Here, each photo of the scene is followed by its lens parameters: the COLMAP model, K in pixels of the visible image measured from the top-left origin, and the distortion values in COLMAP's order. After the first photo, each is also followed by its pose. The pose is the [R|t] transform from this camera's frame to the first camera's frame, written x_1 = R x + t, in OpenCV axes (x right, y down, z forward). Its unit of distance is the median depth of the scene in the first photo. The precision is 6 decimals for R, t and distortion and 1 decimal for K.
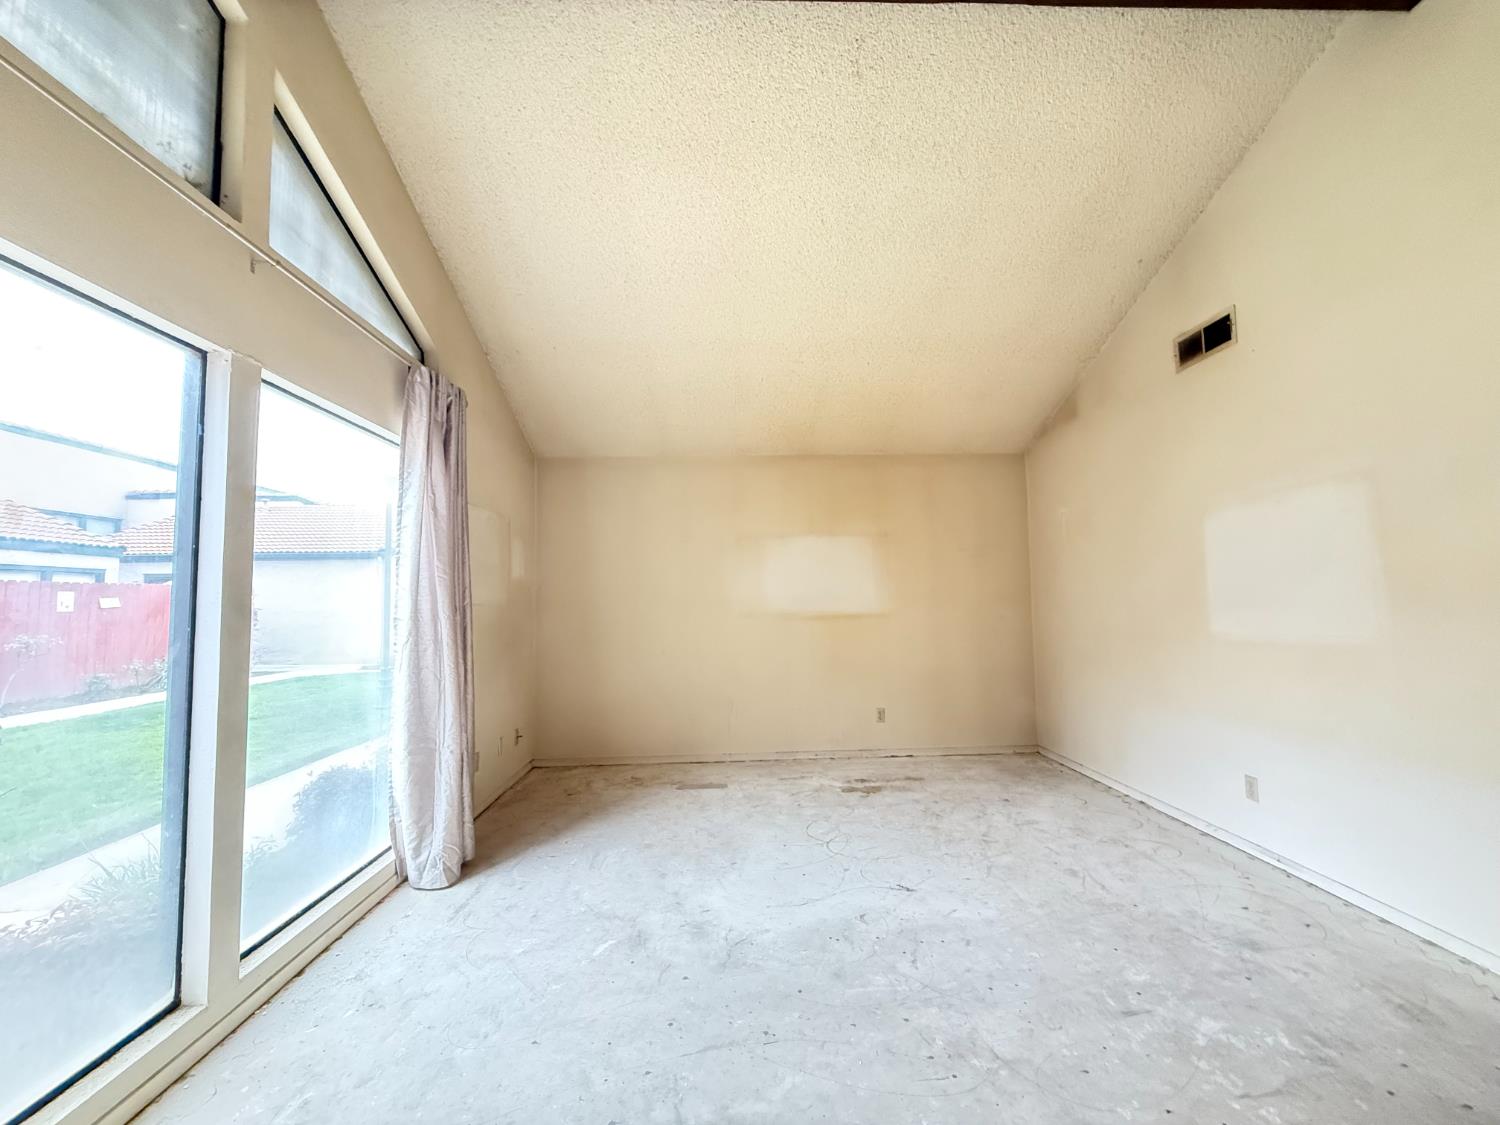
lens RADIAL K [[597.9, 0, 745.3], [0, 597.9, 560.3], [0, 0, 1]] dist [0.001307, -0.000152]
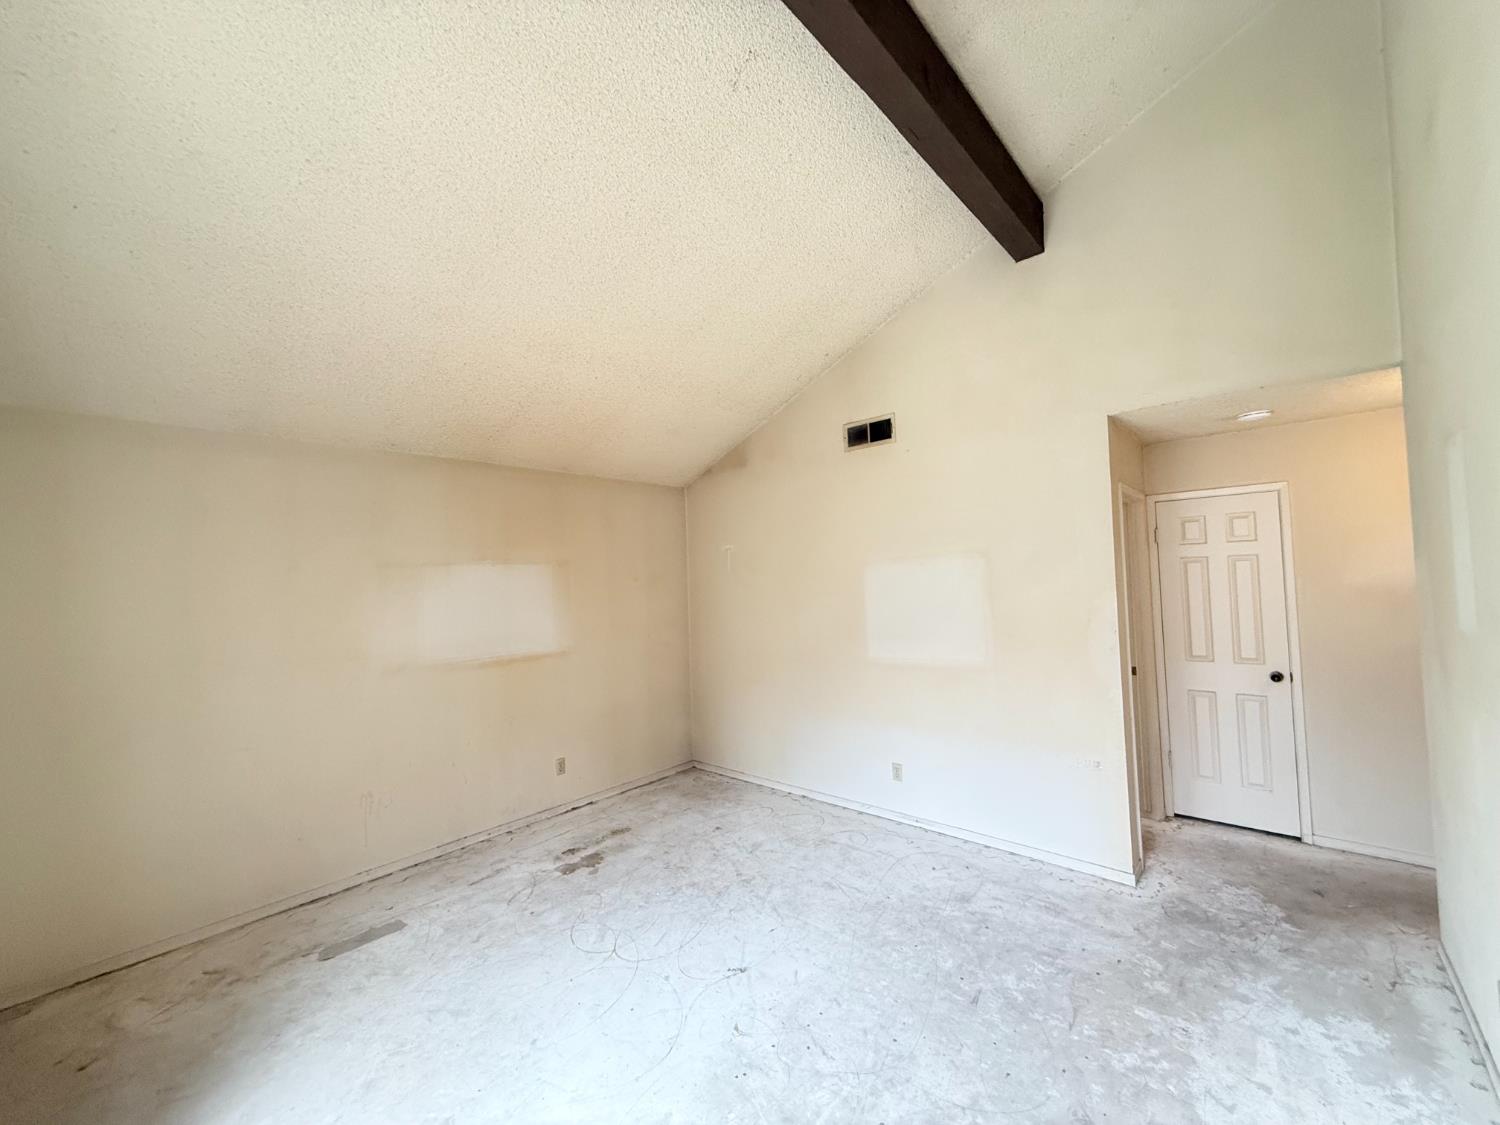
lens RADIAL K [[597.9, 0, 745.3], [0, 597.9, 560.3], [0, 0, 1]] dist [0.001307, -0.000152]
pose [[0.695520, 0.015814, 0.718333, -0.288722], [-0.024608, 0.999696, 0.001818, -0.071954], [-0.718085, -0.018941, 0.695697, 0.238077]]
